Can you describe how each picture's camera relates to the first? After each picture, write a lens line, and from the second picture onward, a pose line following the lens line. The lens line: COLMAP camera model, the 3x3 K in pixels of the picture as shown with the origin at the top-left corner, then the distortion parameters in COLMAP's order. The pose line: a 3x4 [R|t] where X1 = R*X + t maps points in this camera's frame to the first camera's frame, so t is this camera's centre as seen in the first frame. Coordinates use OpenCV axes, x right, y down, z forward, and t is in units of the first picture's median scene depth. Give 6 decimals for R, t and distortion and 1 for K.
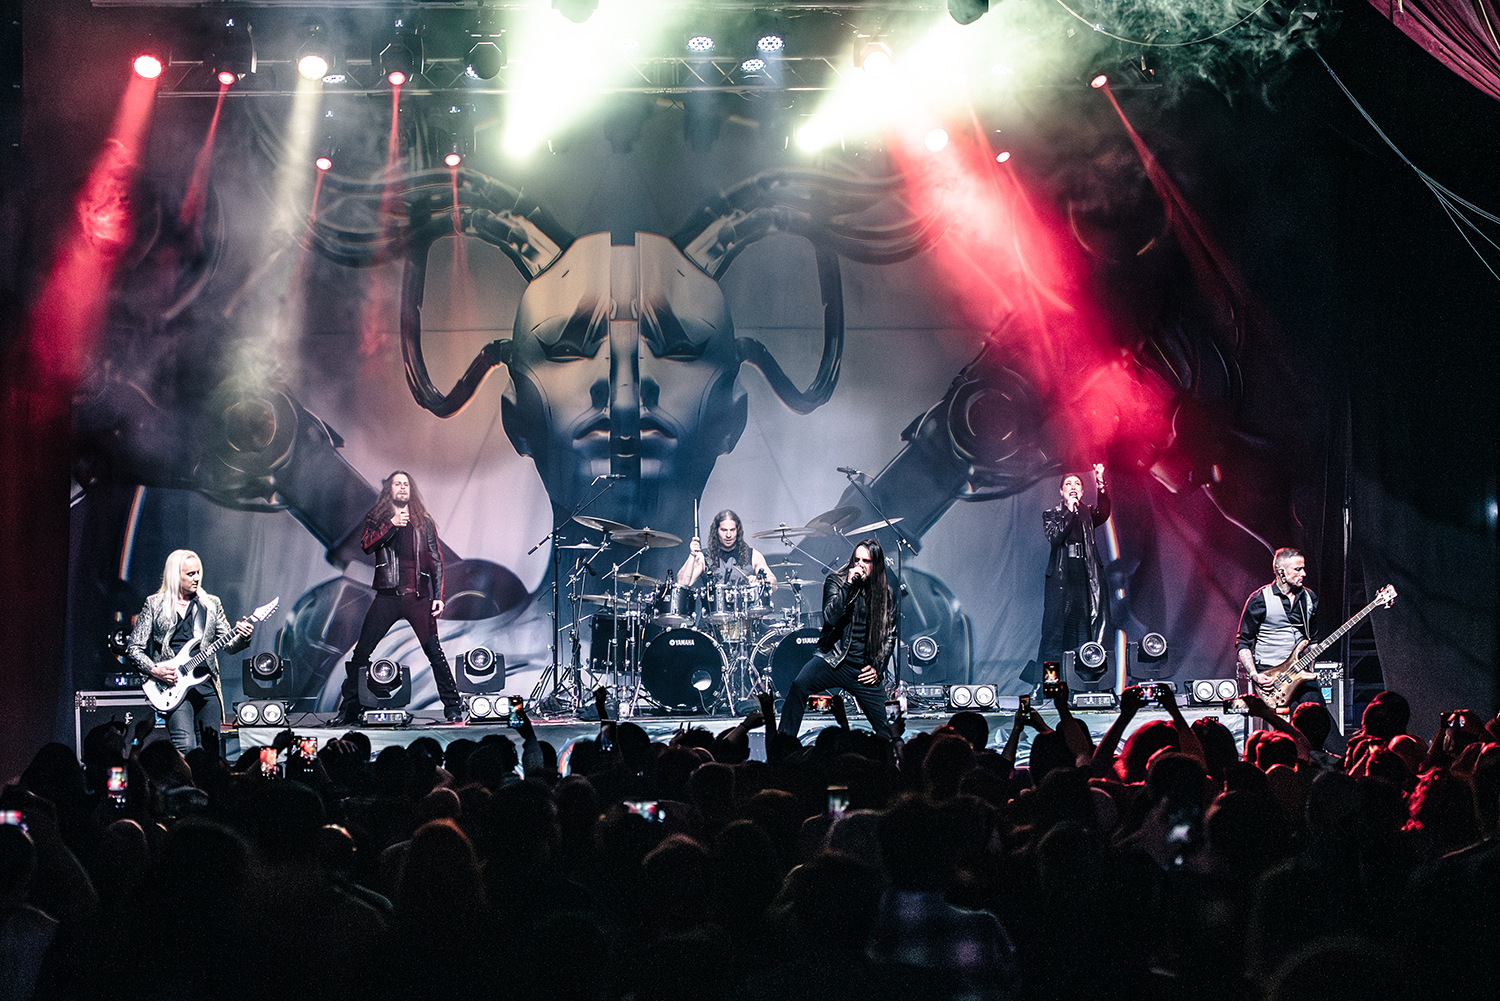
lens RADIAL K [[2837.5, 0, 749.5], [0, 2837.5, 498.3], [0, 0, 1]] dist [-0.033870, 0.000000]
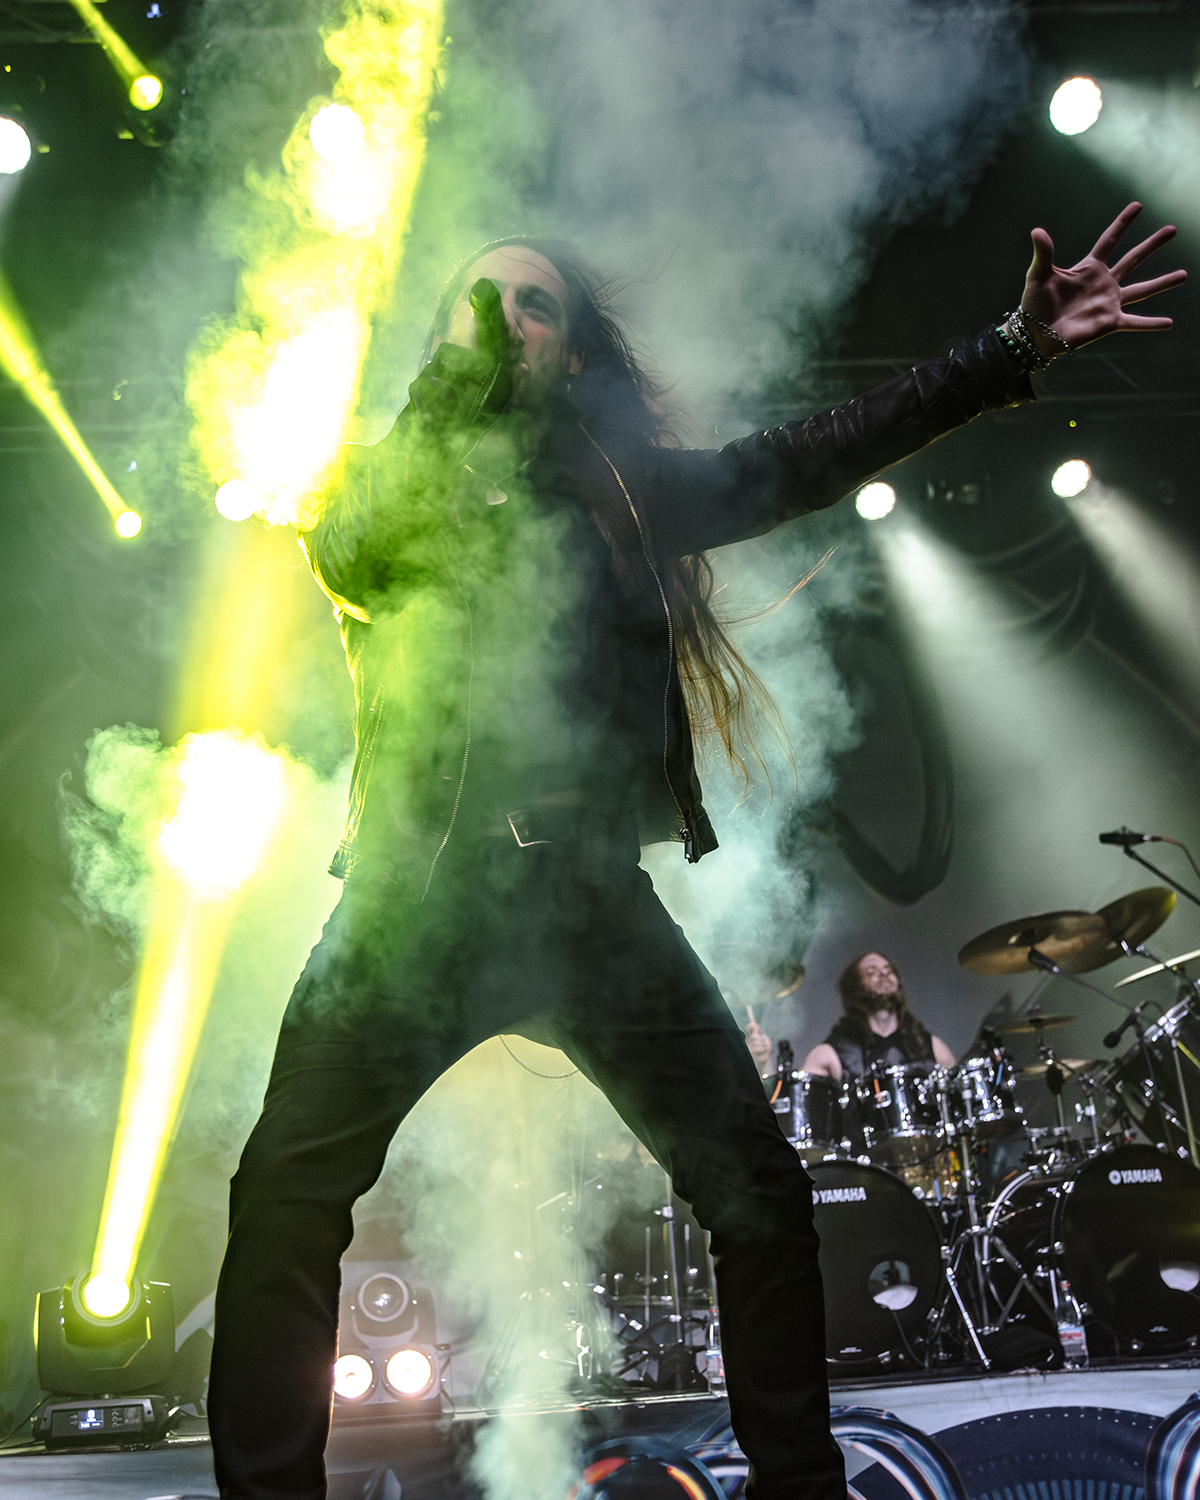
lens RADIAL K [[2114.4, 0, 557.1], [0, 2114.4, 812.9], [0, 0, 1]] dist [-0.008609, 0.000000]
pose [[0.996772, -0.068719, -0.041522, -0.046969], [0.058143, 0.974451, -0.216946, 0.060065], [0.055369, 0.213831, 0.975300, 0.675356]]
